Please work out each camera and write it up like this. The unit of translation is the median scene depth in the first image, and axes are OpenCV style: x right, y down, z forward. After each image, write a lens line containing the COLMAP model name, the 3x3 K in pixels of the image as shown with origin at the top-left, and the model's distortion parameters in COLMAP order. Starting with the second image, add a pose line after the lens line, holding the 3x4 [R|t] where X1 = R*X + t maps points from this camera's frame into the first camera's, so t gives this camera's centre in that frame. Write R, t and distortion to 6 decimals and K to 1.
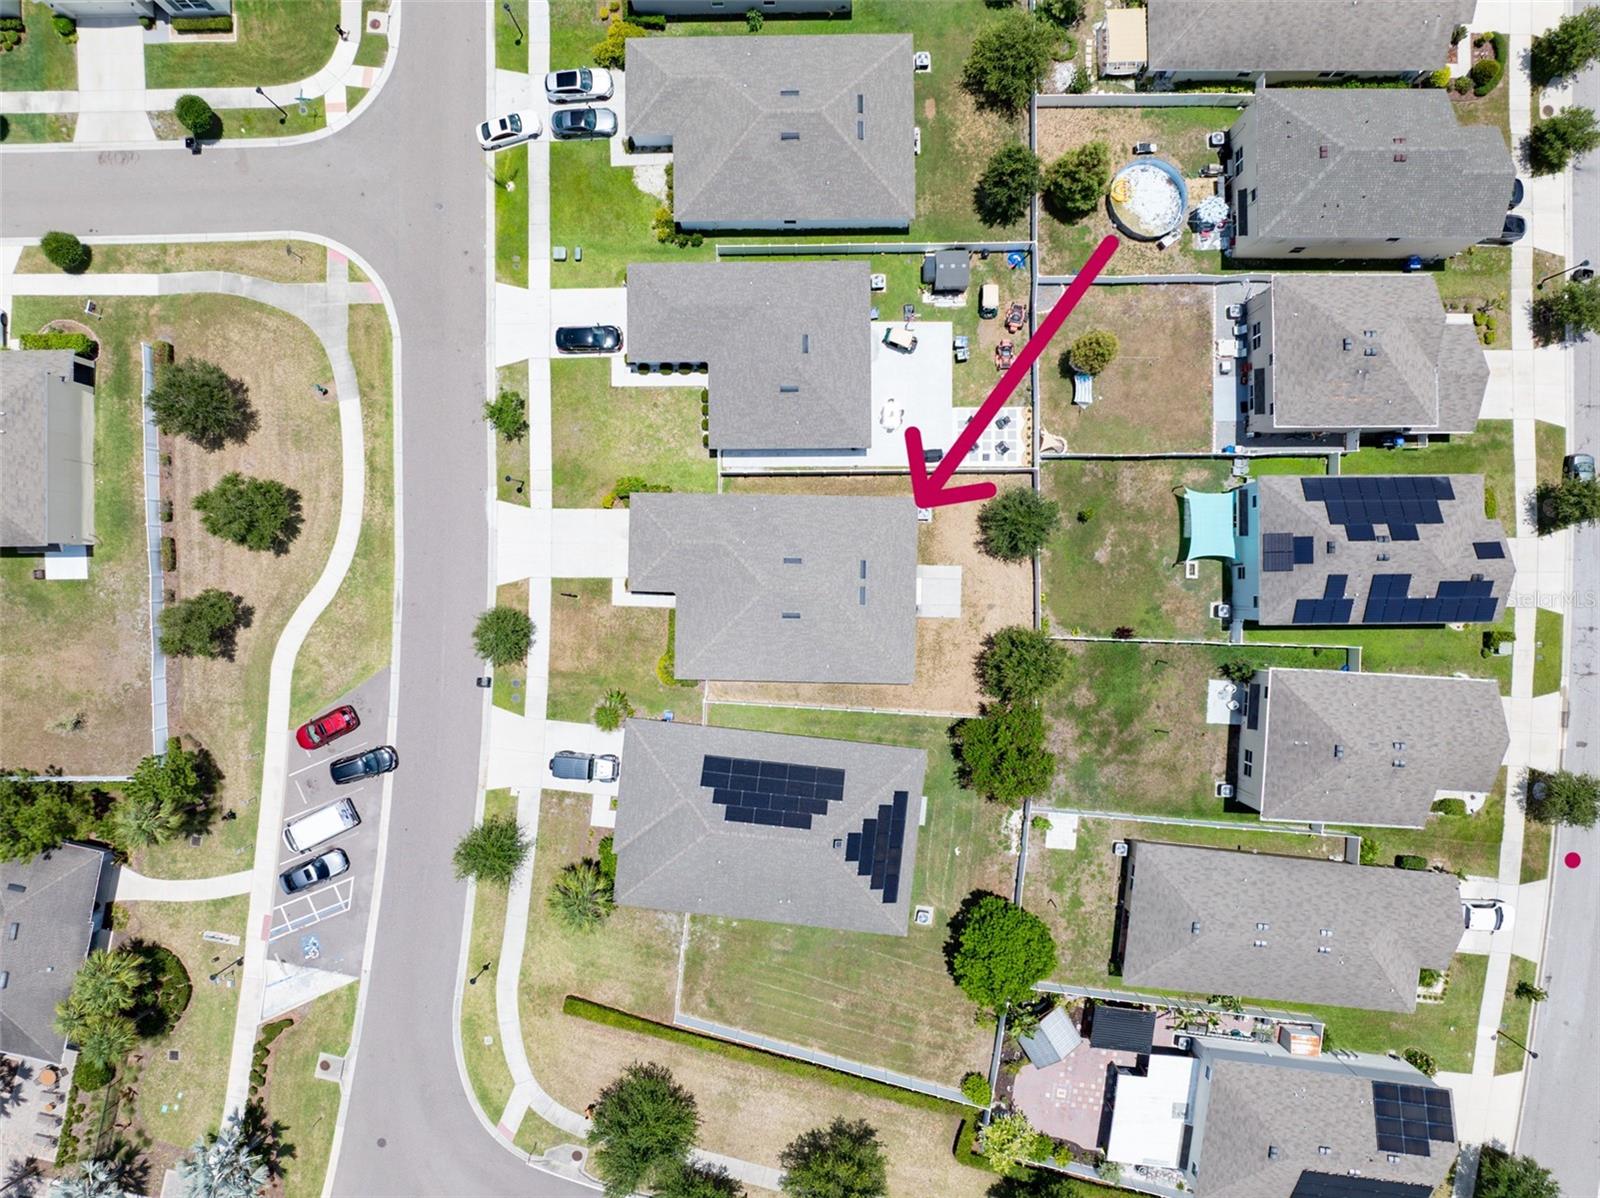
lens RADIAL K [[1134.2, 0, 800.0], [0, 1134.2, 599.0], [0, 0, 1]] dist [-0.064806, 0.039975]
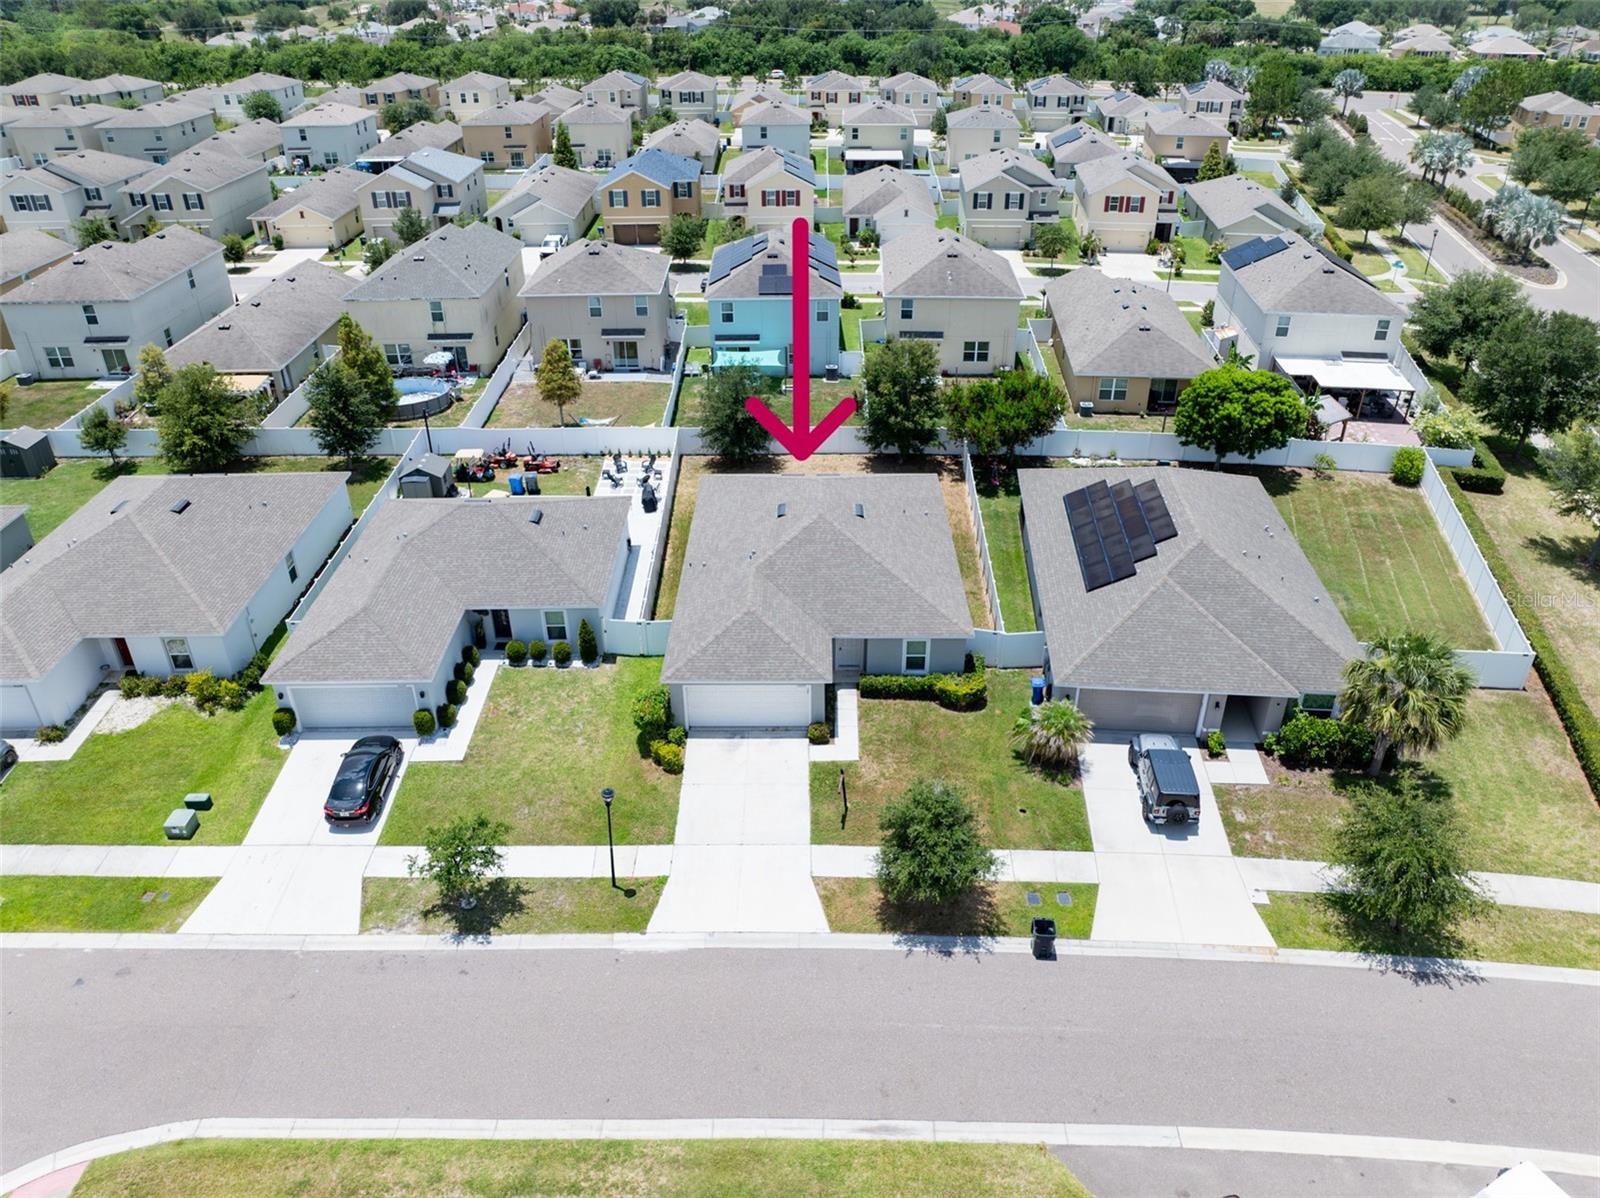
lens RADIAL K [[1126.8, 0, 800.0], [0, 1126.8, 599.0], [0, 0, 1]] dist [-0.042721, 0.008590]
pose [[-0.009844, -0.498939, 0.866581, -0.608314], [0.999923, -0.011473, 0.004753, -0.025032], [0.007571, 0.866561, 0.499014, 0.661619]]
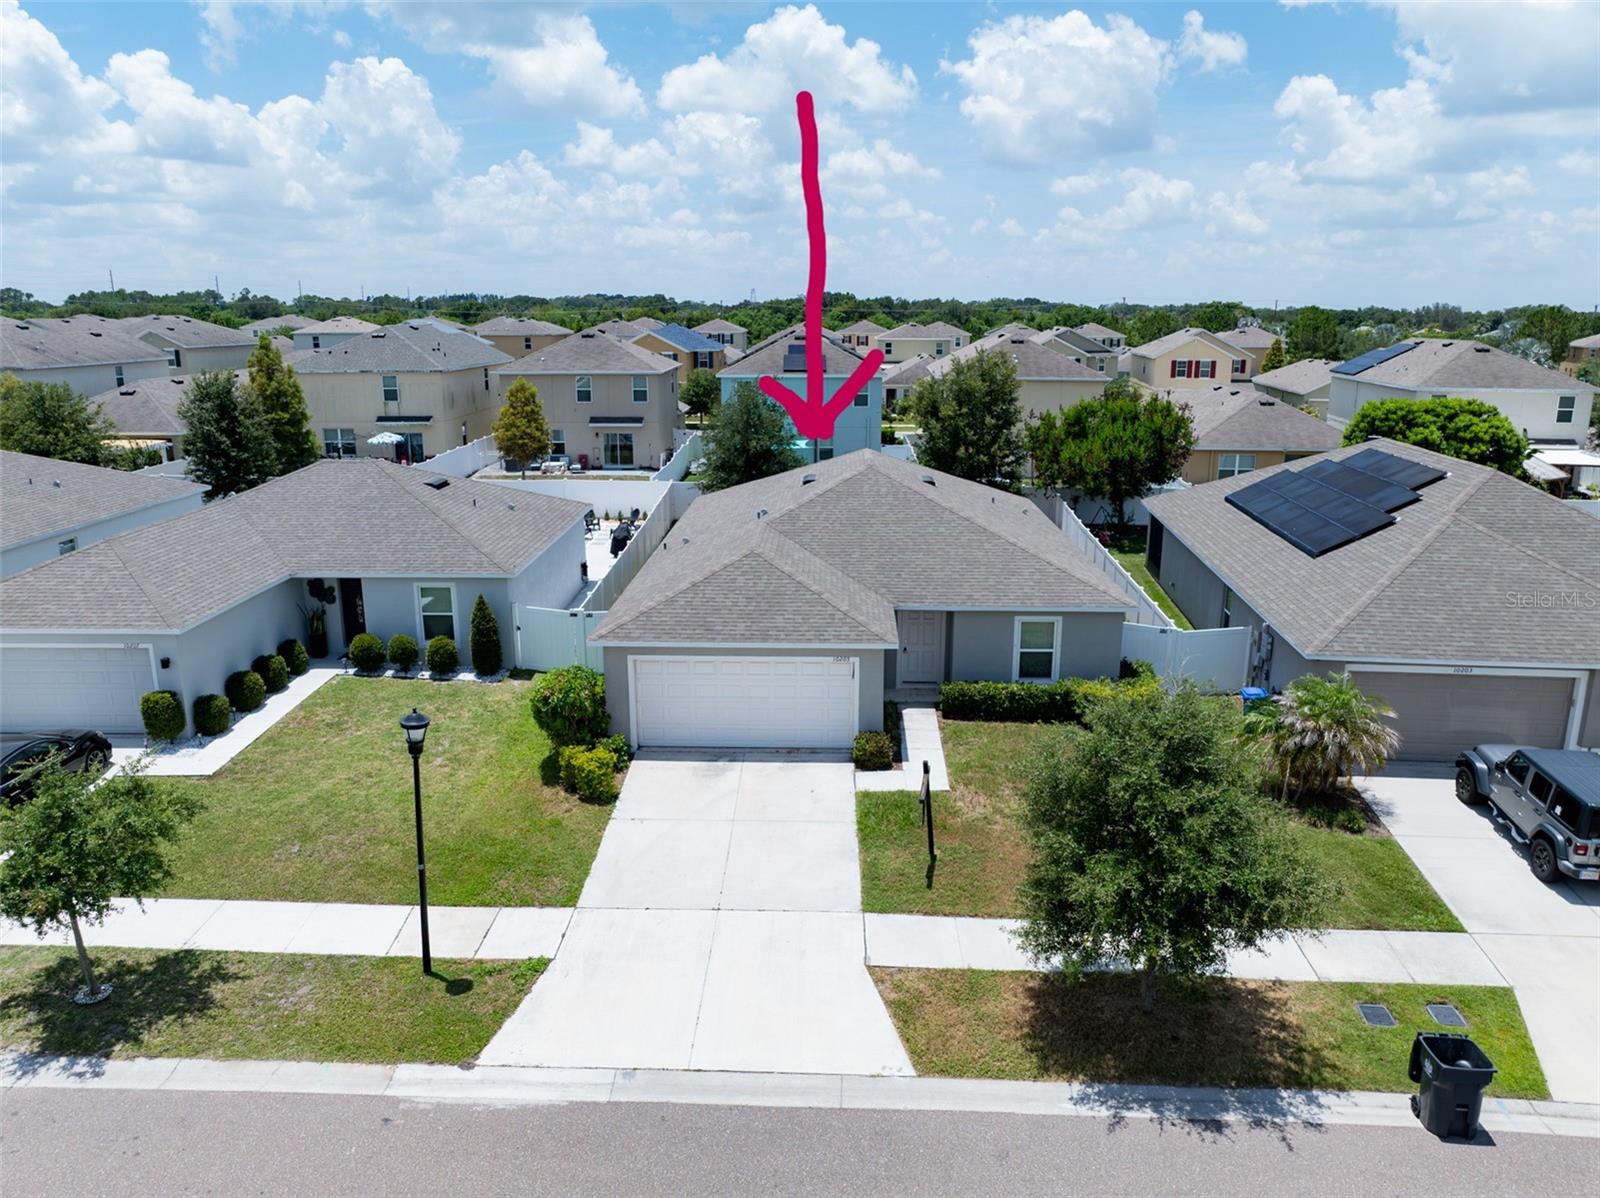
lens RADIAL K [[1126.8, 0, 800.0], [0, 1126.8, 599.0], [0, 0, 1]] dist [-0.042721, 0.008590]
pose [[0.014964, -0.236729, 0.971461, -0.441008], [0.999888, 0.002647, -0.014756, -0.029102], [0.000922, 0.971572, 0.236742, 0.889582]]
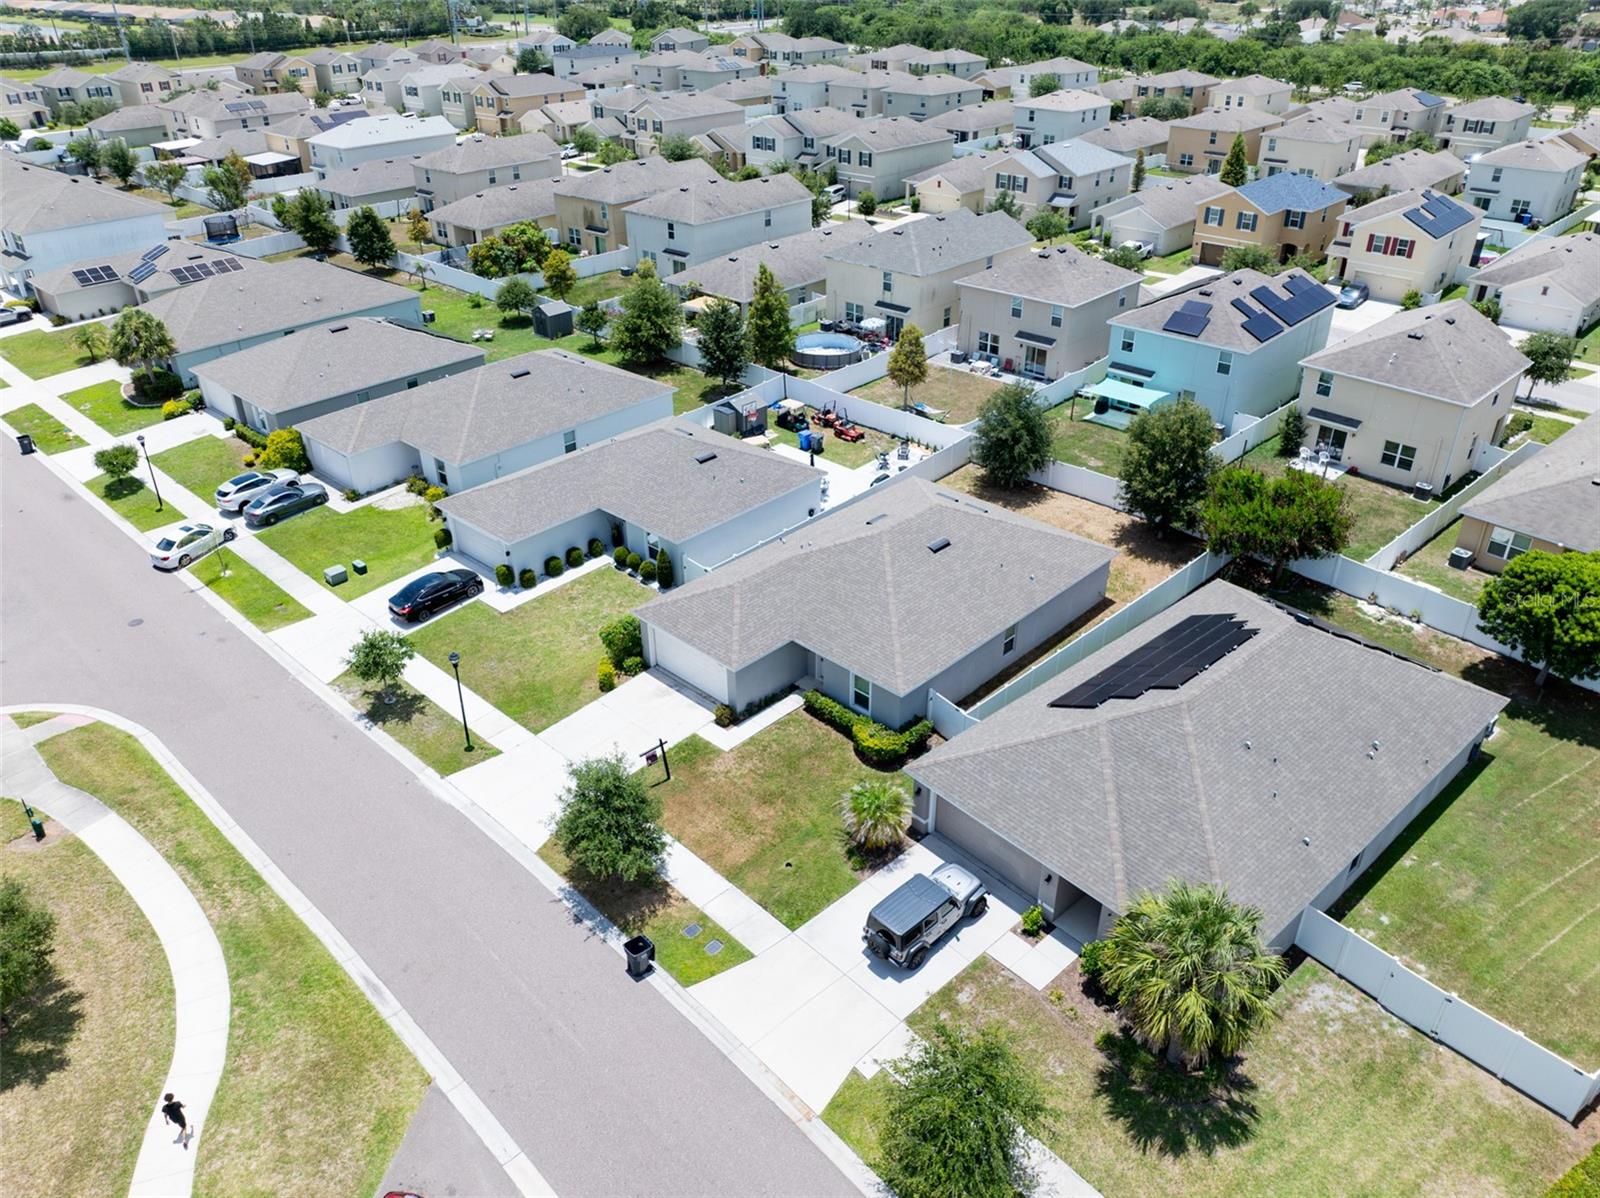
lens RADIAL K [[1126.8, 0, 800.0], [0, 1126.8, 599.0], [0, 0, 1]] dist [-0.042721, 0.008590]
pose [[0.681140, -0.366288, 0.633941, -0.473198], [0.732152, 0.339528, -0.590486, 0.340650], [0.001047, 0.866345, 0.499445, 0.658191]]
